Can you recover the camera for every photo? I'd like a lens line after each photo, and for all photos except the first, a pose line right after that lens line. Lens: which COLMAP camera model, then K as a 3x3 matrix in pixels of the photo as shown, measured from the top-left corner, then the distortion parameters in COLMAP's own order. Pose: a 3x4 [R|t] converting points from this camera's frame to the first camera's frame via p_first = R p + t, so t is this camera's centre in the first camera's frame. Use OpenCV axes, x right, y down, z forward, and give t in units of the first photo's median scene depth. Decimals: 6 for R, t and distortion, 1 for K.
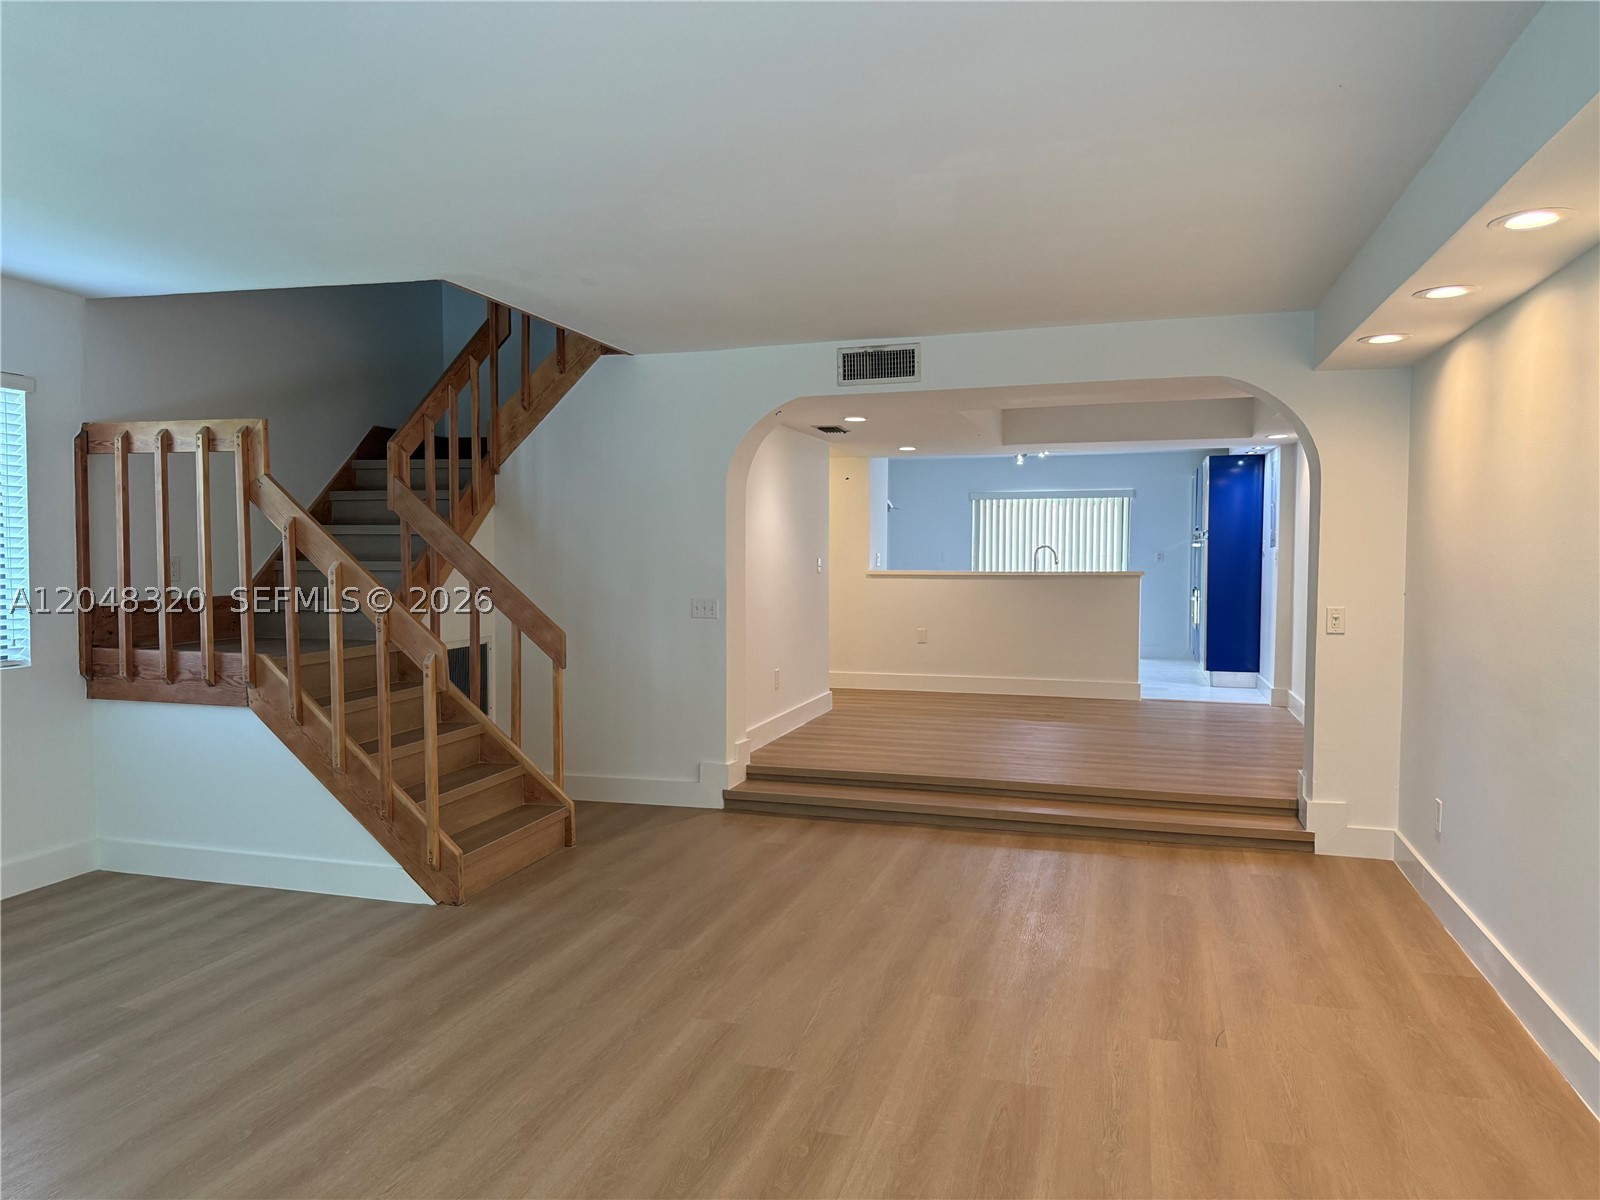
lens RADIAL K [[1120.6, 0, 773.5], [0, 1120.6, 600.4], [0, 0, 1]] dist [0.117469, -0.193132]
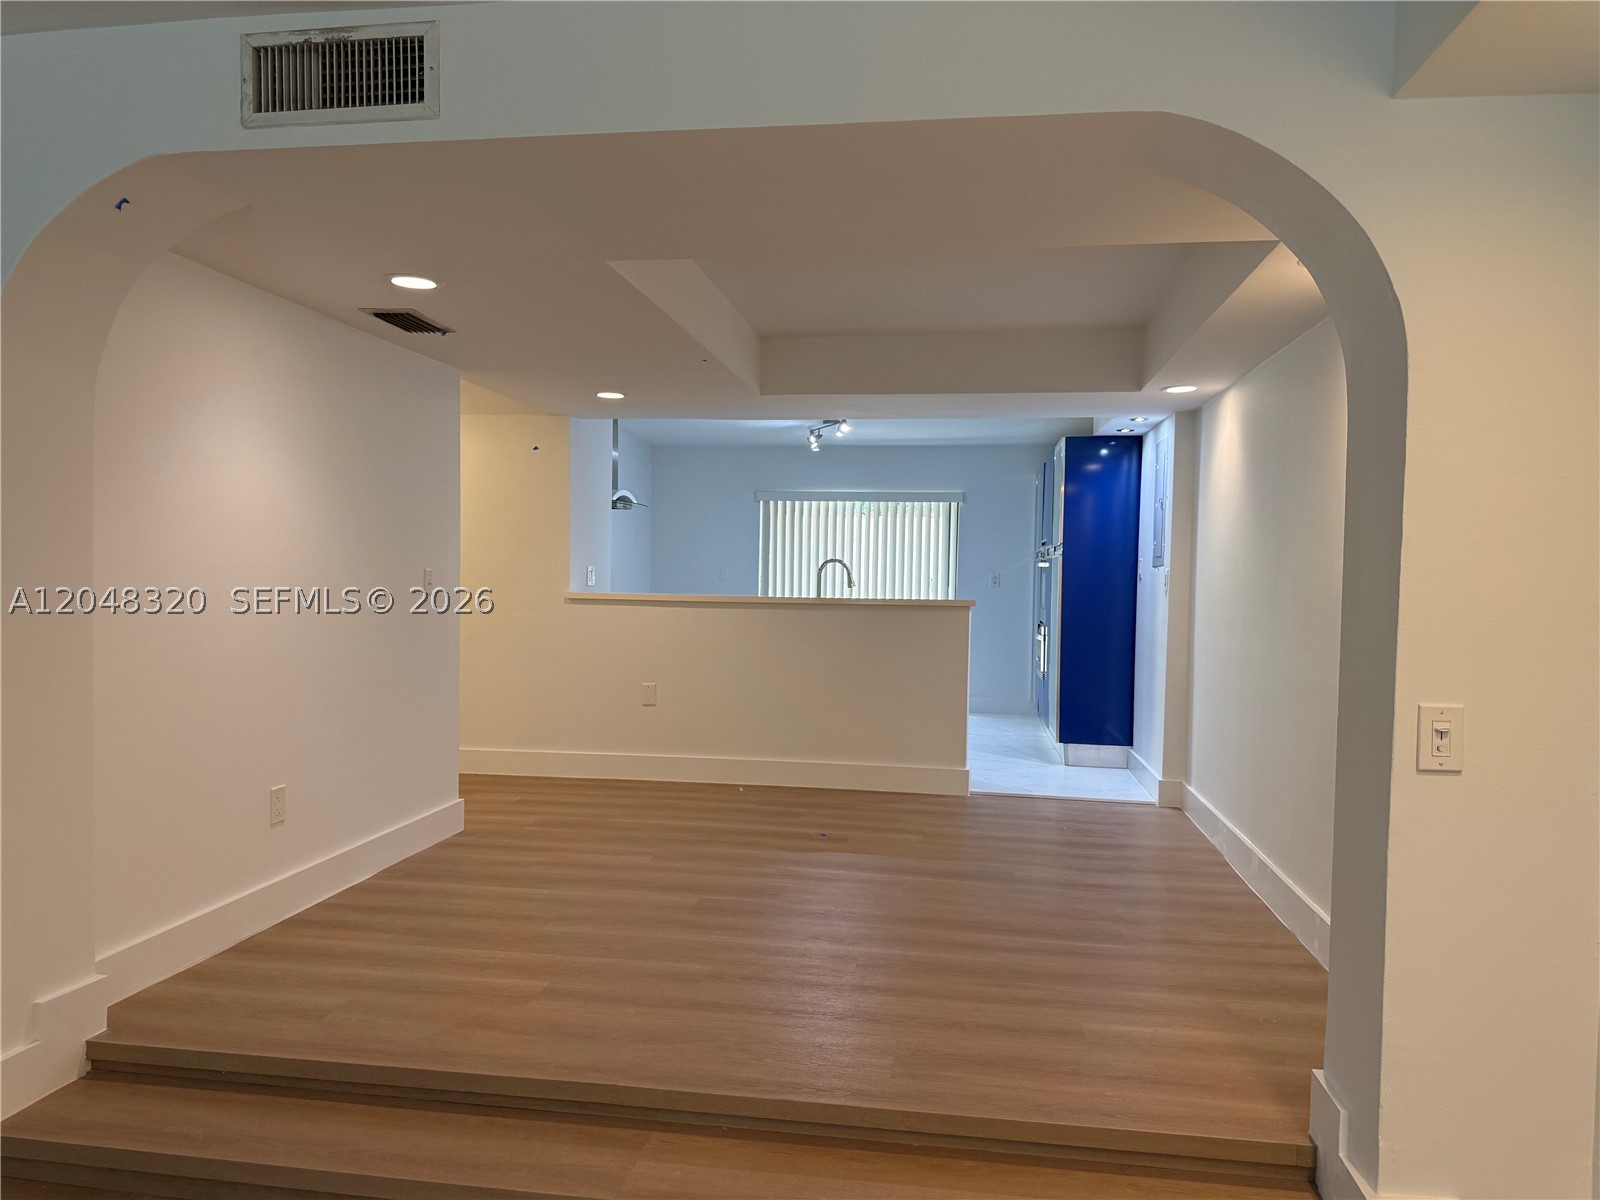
lens RADIAL K [[1120.6, 0, 773.5], [0, 1120.6, 600.4], [0, 0, 1]] dist [0.117469, -0.193132]
pose [[0.990367, 0.013717, 0.137783, 0.120702], [-0.011131, 0.999747, -0.019521, -0.011404], [-0.138016, 0.017799, 0.990270, 0.368250]]
